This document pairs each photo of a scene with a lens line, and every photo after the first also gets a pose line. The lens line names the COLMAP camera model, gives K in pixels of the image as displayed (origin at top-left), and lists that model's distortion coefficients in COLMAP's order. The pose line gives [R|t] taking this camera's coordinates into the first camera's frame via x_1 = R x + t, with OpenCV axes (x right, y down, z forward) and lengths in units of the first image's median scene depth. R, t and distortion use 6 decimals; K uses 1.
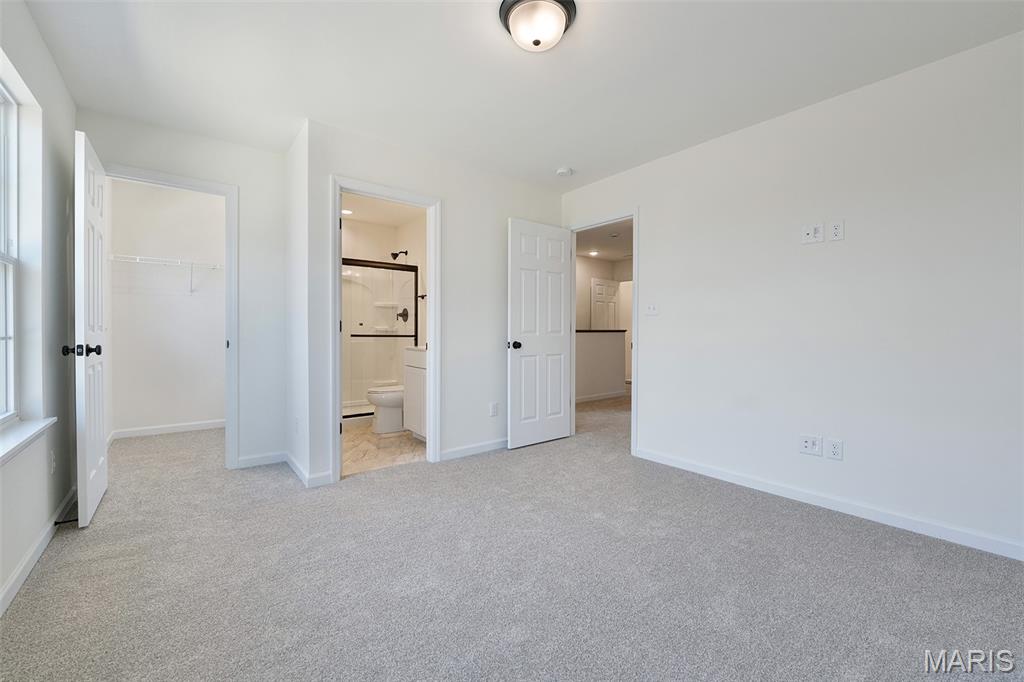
lens RADIAL K [[421.3, 0, 509.8], [0, 421.3, 333.0], [0, 0, 1]] dist [-0.002546, -0.000327]
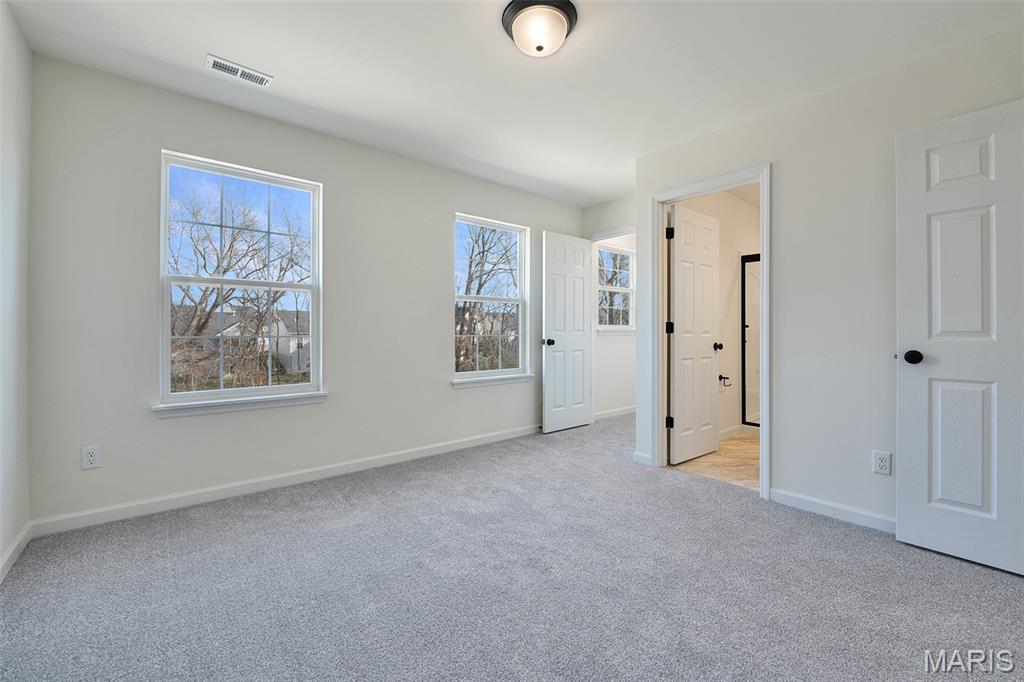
lens RADIAL K [[421.3, 0, 509.8], [0, 421.3, 333.0], [0, 0, 1]] dist [-0.002546, -0.000327]
pose [[0.027300, -0.004588, -0.999617, 0.601680], [-0.012759, 0.999906, -0.004938, 0.007155], [0.999546, 0.012888, 0.027239, 0.502194]]
